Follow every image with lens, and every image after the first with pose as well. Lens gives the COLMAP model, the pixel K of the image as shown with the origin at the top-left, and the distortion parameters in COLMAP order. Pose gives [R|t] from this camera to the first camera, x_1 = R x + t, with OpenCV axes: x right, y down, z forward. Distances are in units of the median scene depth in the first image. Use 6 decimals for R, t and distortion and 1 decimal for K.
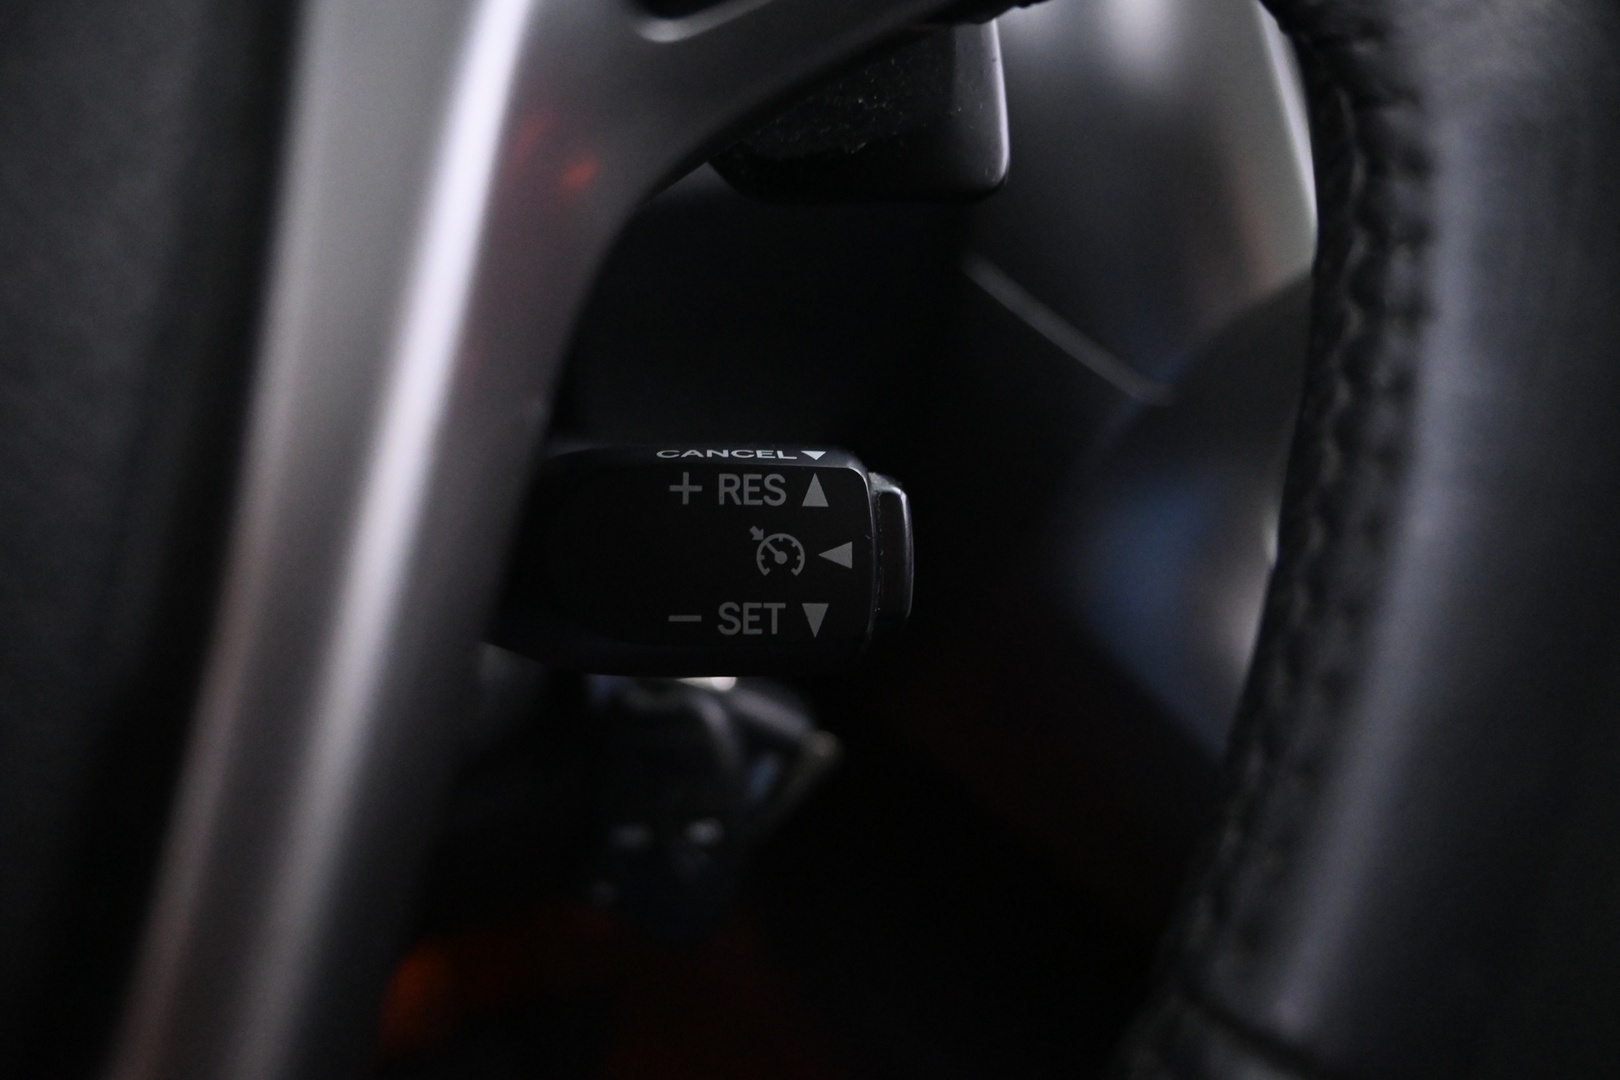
lens RADIAL K [[1247.3, 0, 810.0], [0, 1247.3, 540.0], [0, 0, 1]] dist [0.004295, -0.000045]
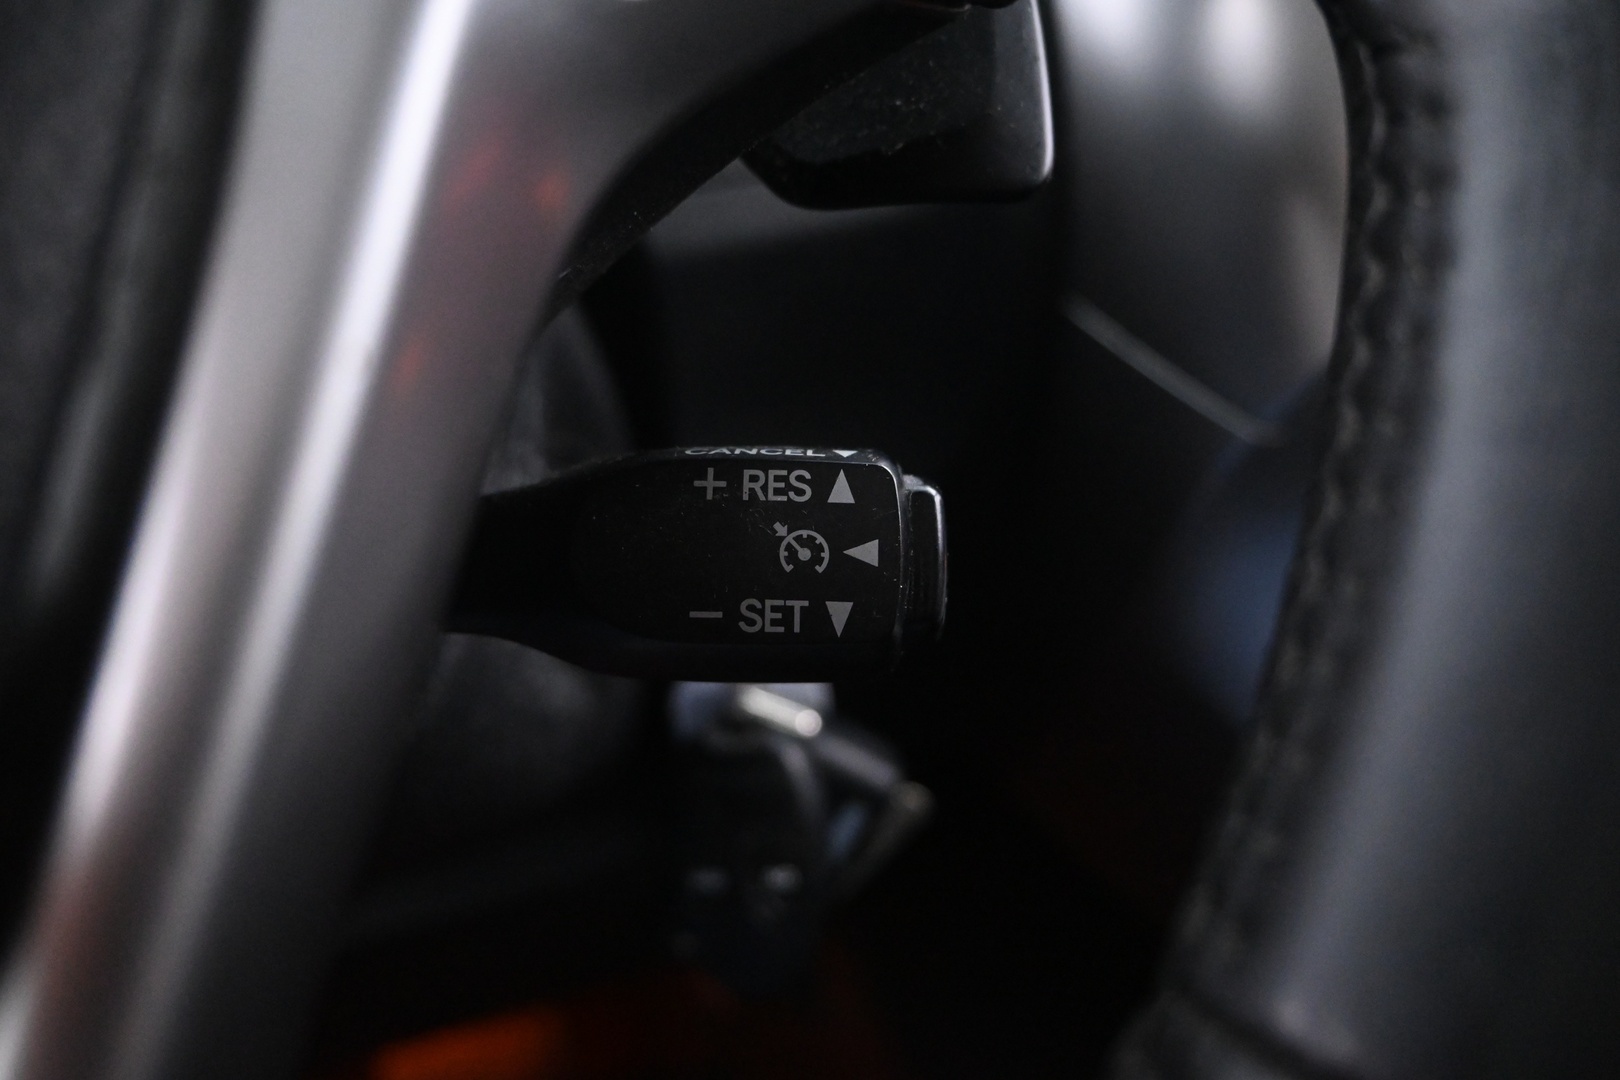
lens RADIAL K [[1263.7, 0, 810.0], [0, 1263.7, 540.0], [0, 0, 1]] dist [-0.001332, -0.003874]
pose [[0.992723, 0.005333, -0.120303, 0.099573], [-0.013727, 0.997519, -0.069051, 0.070977], [0.119636, 0.070200, 0.990333, 0.018343]]
